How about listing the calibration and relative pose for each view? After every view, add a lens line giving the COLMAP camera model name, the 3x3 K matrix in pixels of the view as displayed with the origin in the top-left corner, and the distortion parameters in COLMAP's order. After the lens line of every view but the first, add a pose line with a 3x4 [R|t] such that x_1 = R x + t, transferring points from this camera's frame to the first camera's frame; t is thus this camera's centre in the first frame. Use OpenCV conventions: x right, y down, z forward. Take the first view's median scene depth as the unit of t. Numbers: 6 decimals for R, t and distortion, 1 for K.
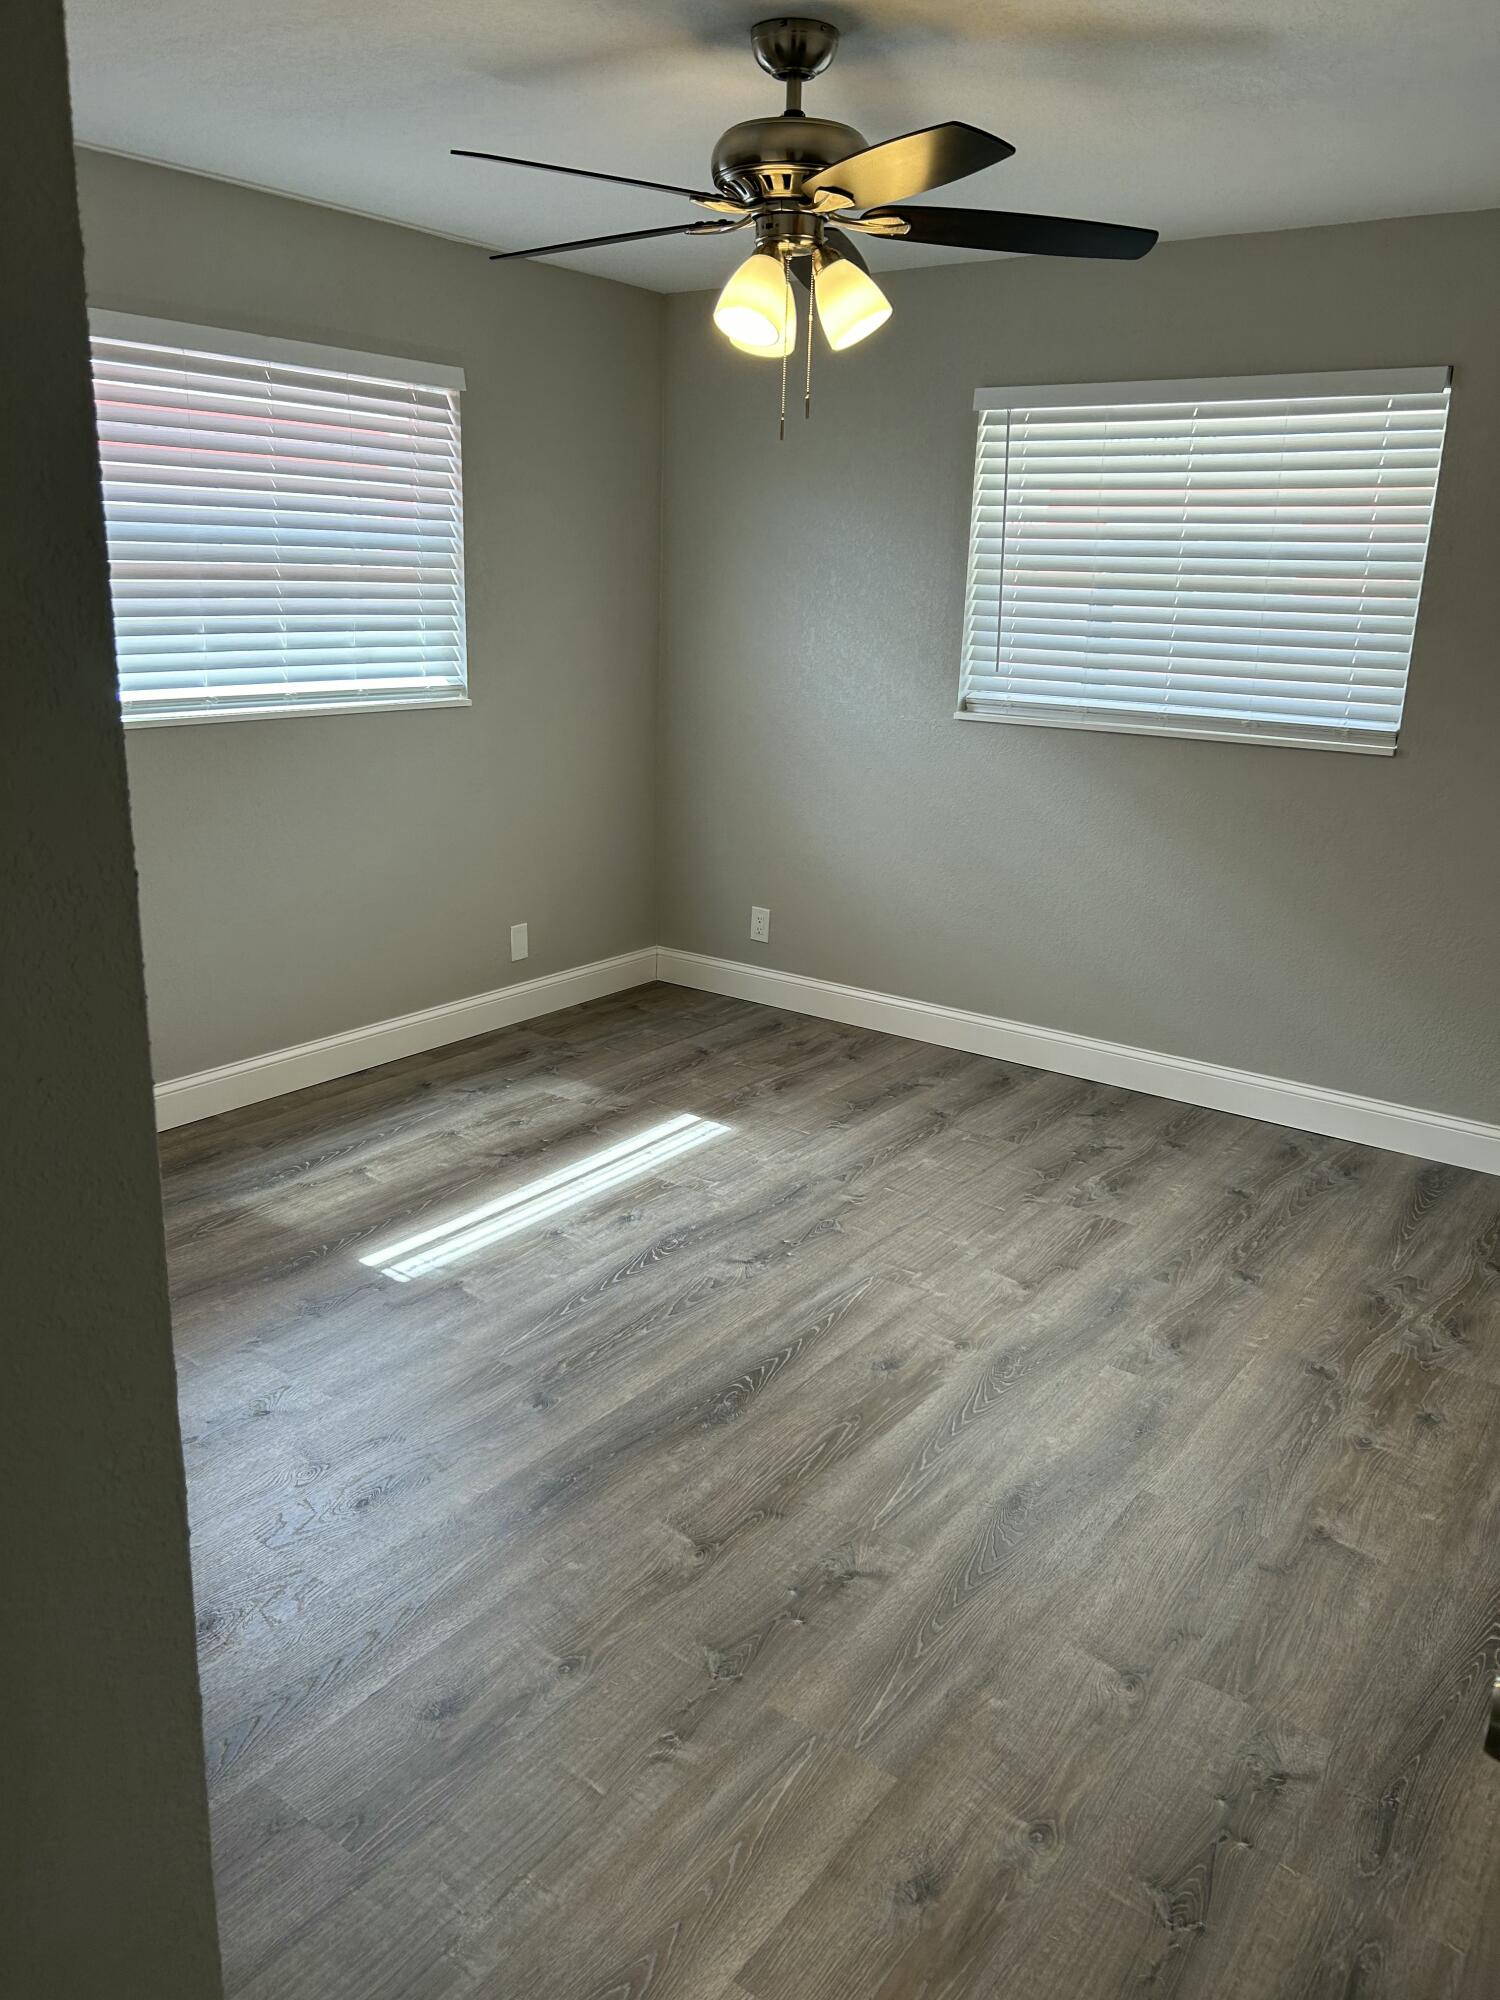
lens RADIAL K [[1514.1, 0, 745.2], [0, 1514.1, 987.4], [0, 0, 1]] dist [0.067797, -0.086648]
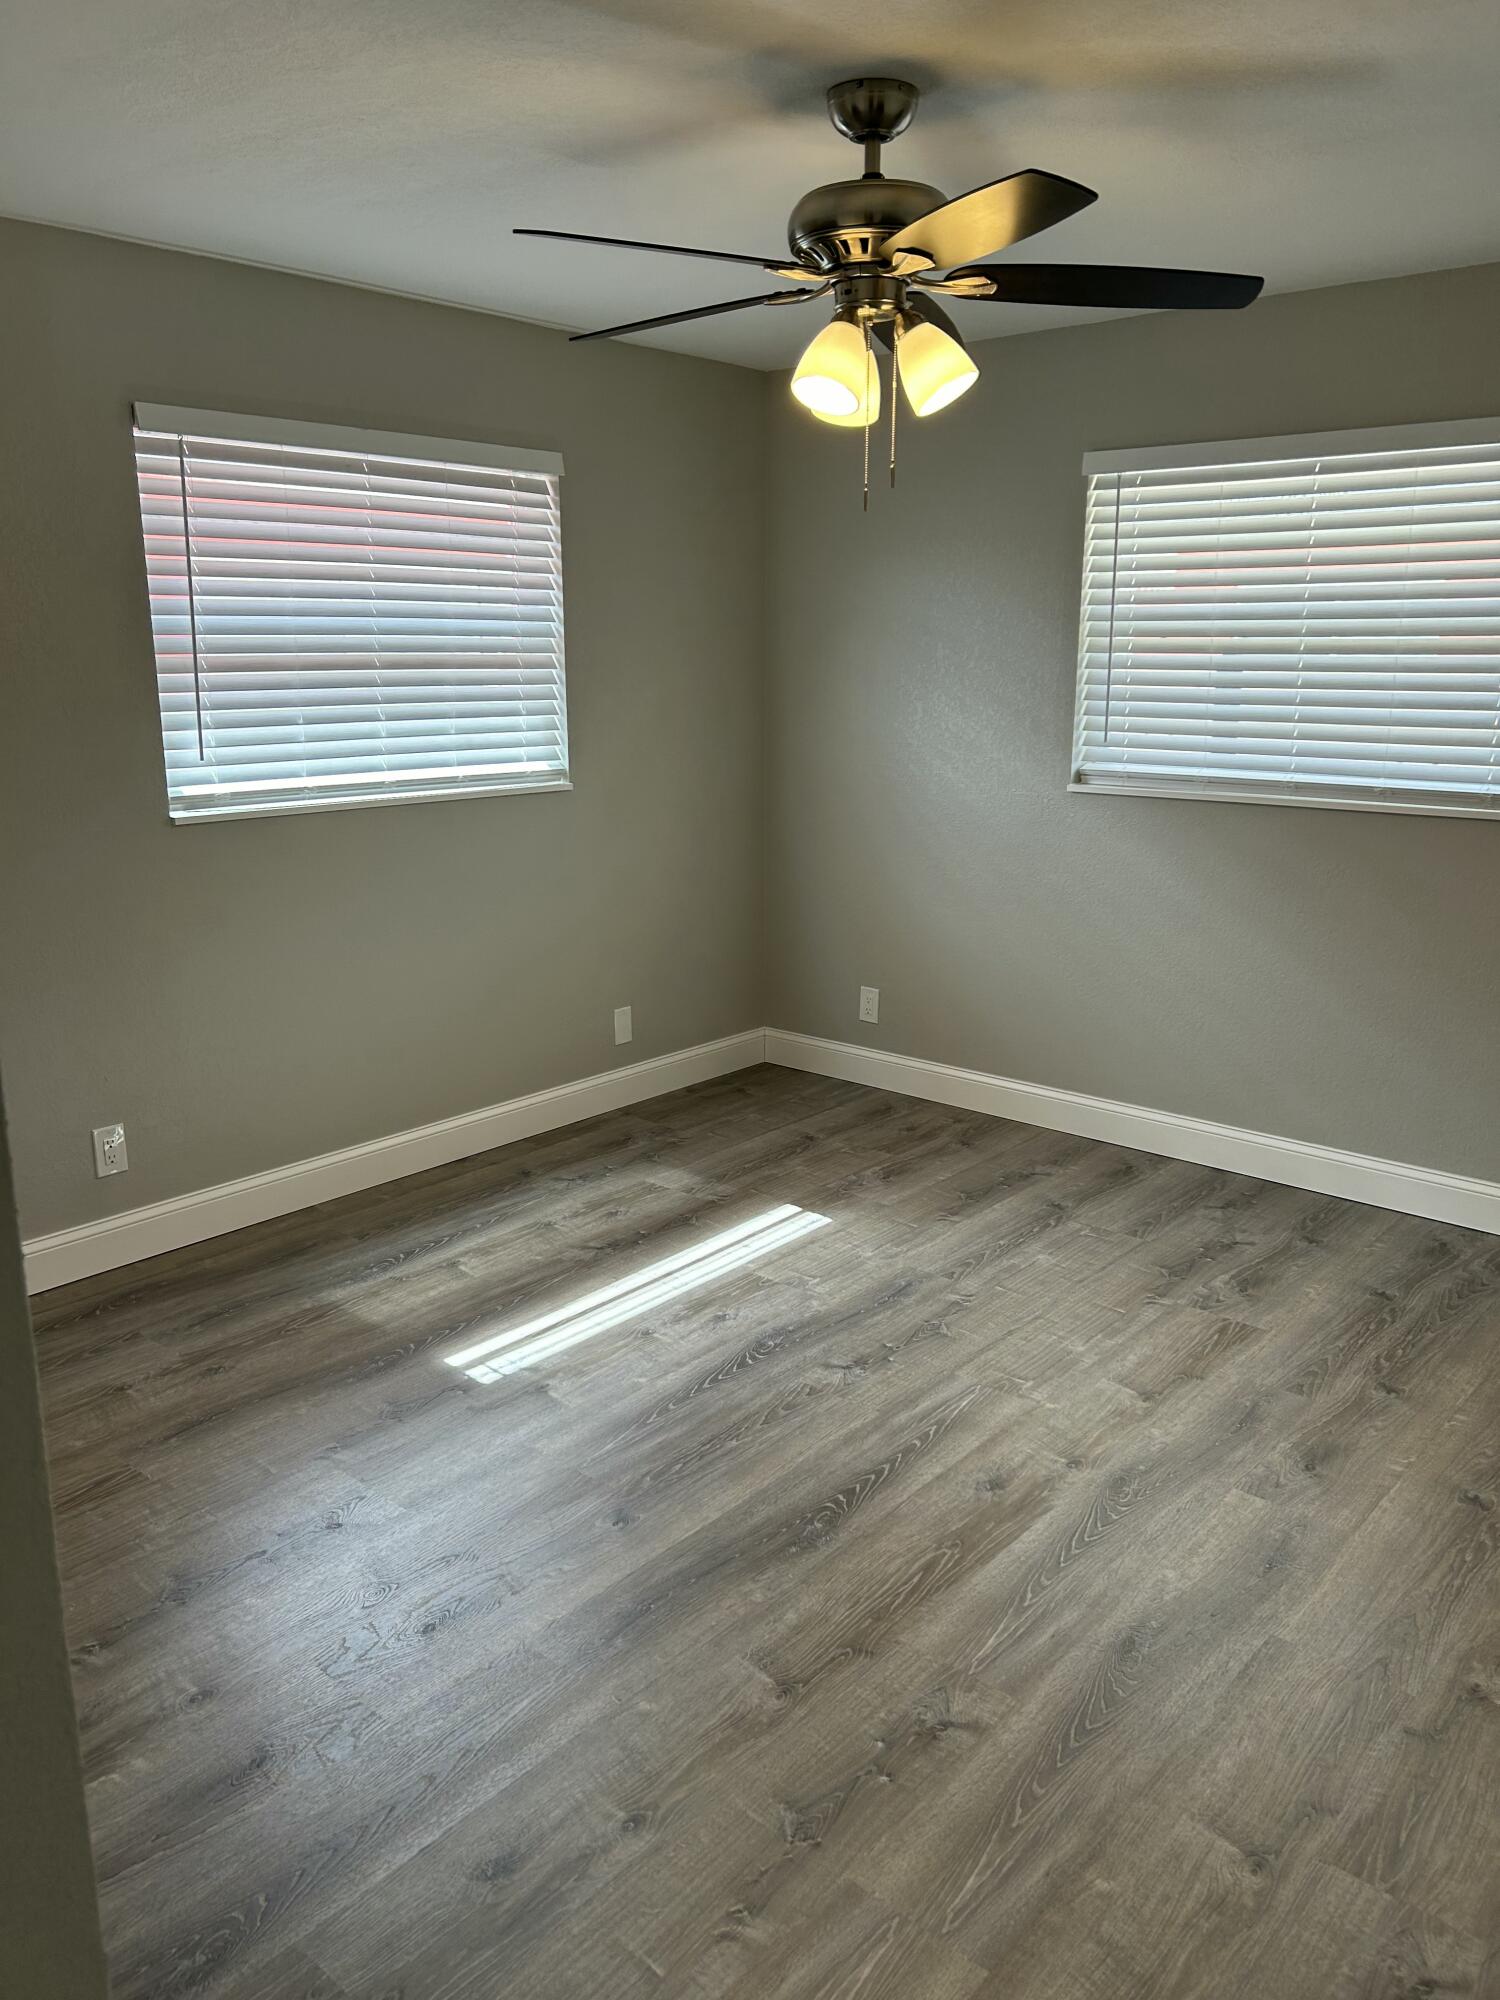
lens RADIAL K [[1516.4, 0, 750.0], [0, 1516.4, 1000.0], [0, 0, 1]] dist [0.050136, -0.050044]
pose [[0.996375, -0.008262, -0.084662, 0.026244], [0.004954, 0.999218, -0.039216, -0.012180], [0.084920, 0.038654, 0.995638, 0.044397]]
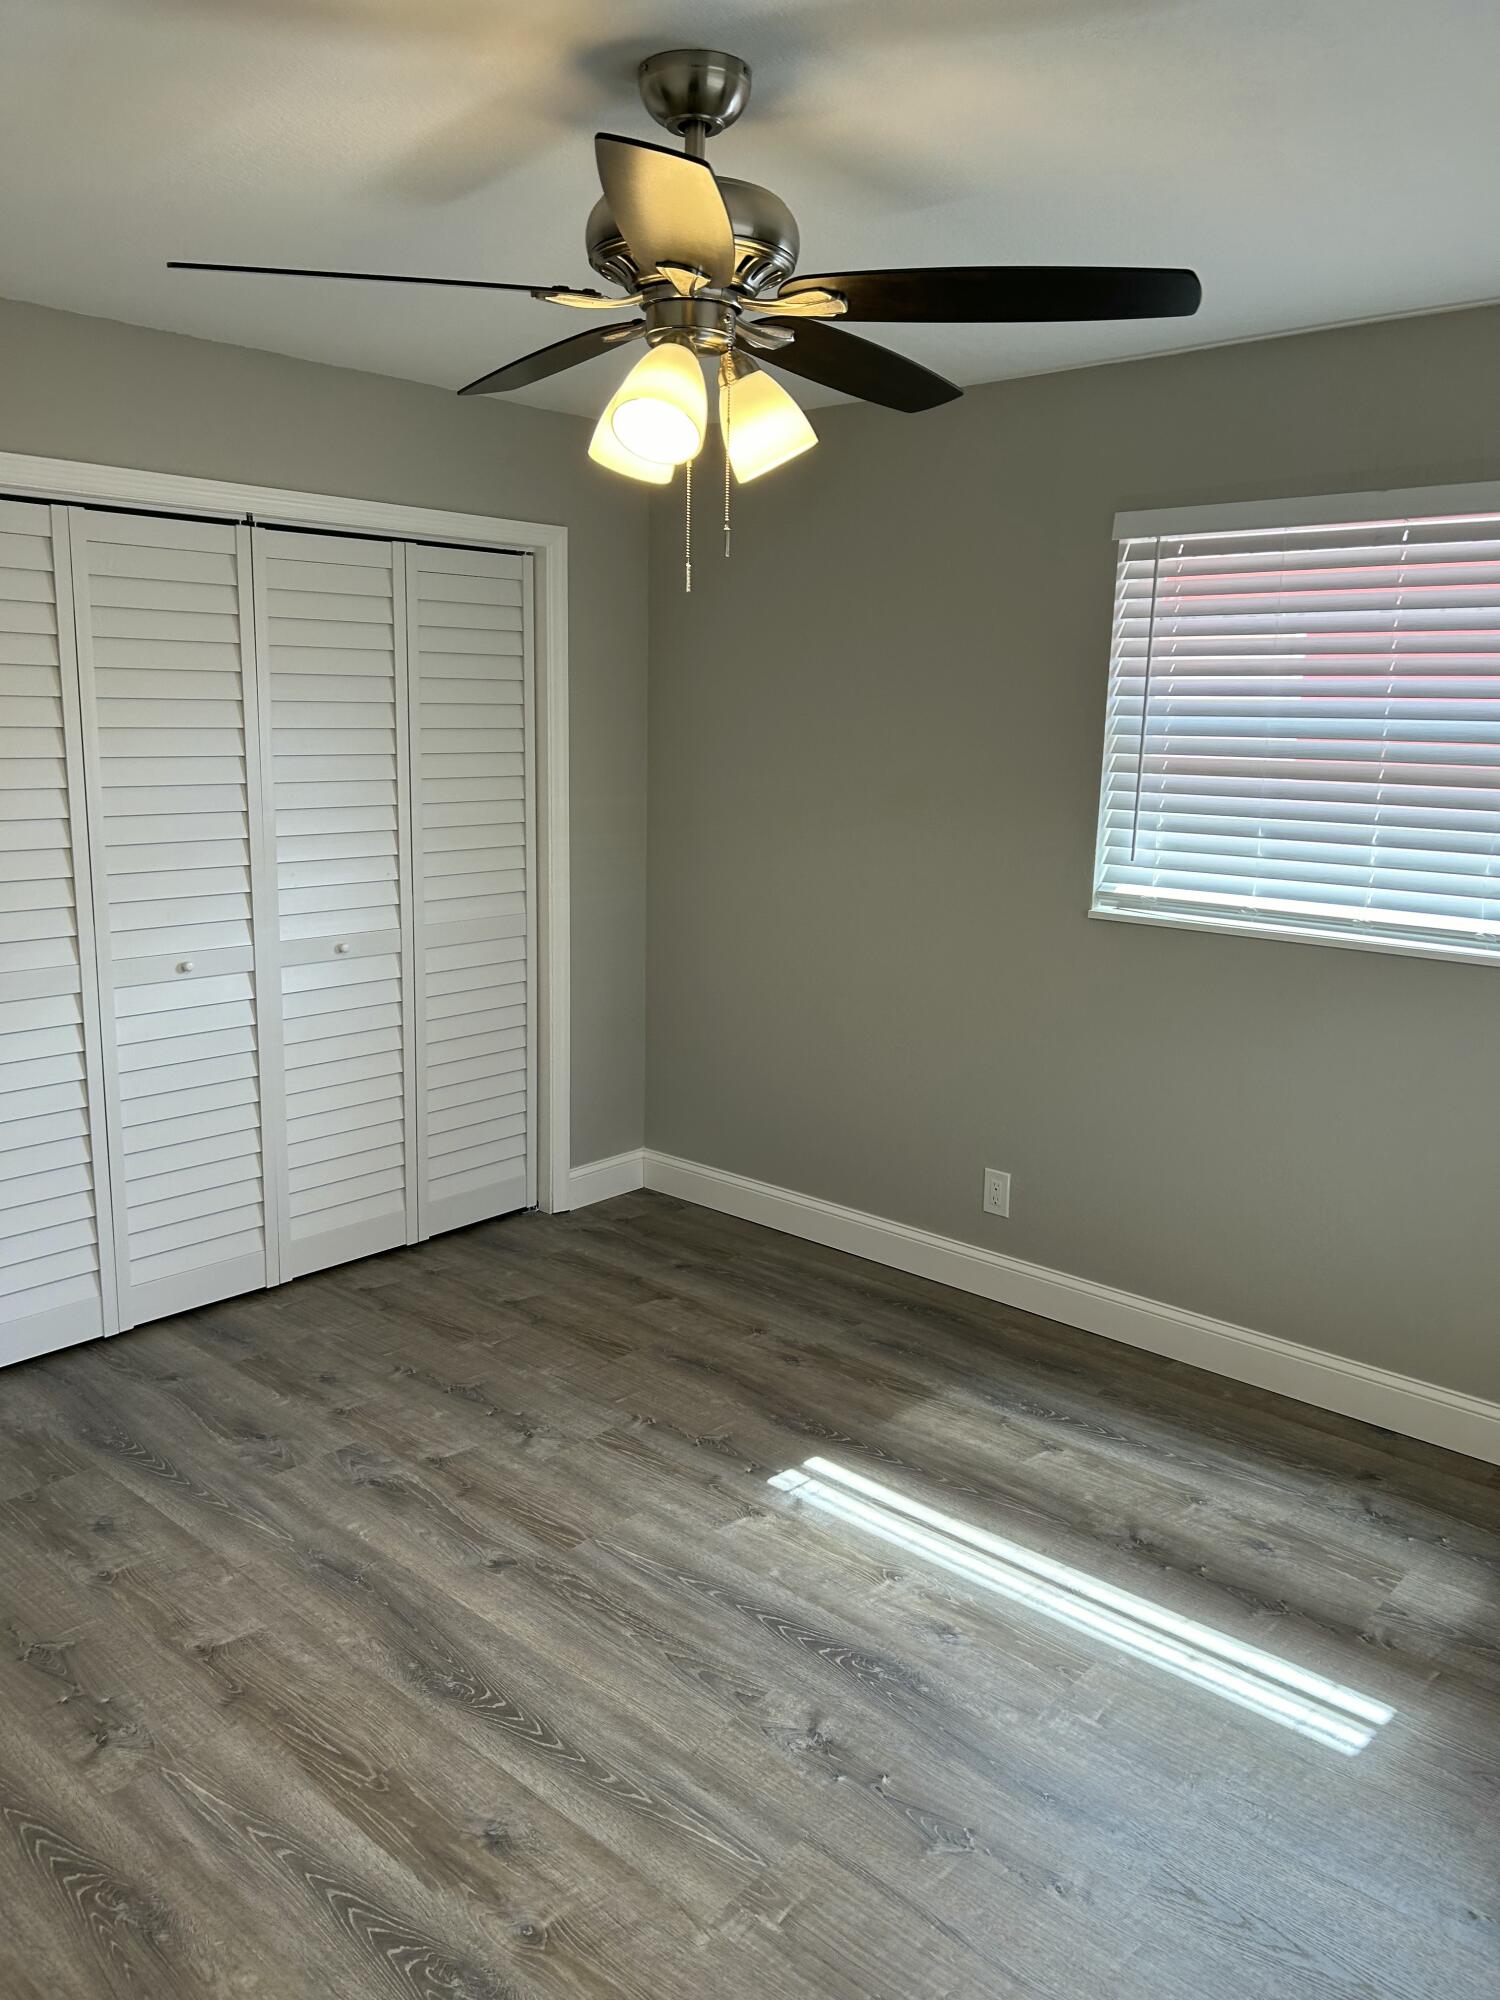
lens RADIAL K [[1524.3, 0, 740.0], [0, 1524.3, 987.7], [0, 0, 1]] dist [0.046776, -0.043255]
pose [[-0.109114, 0.157233, -0.981515, 0.707922], [-0.287053, 0.940359, 0.182551, -0.284411], [0.951680, 0.301666, -0.057472, 0.998869]]
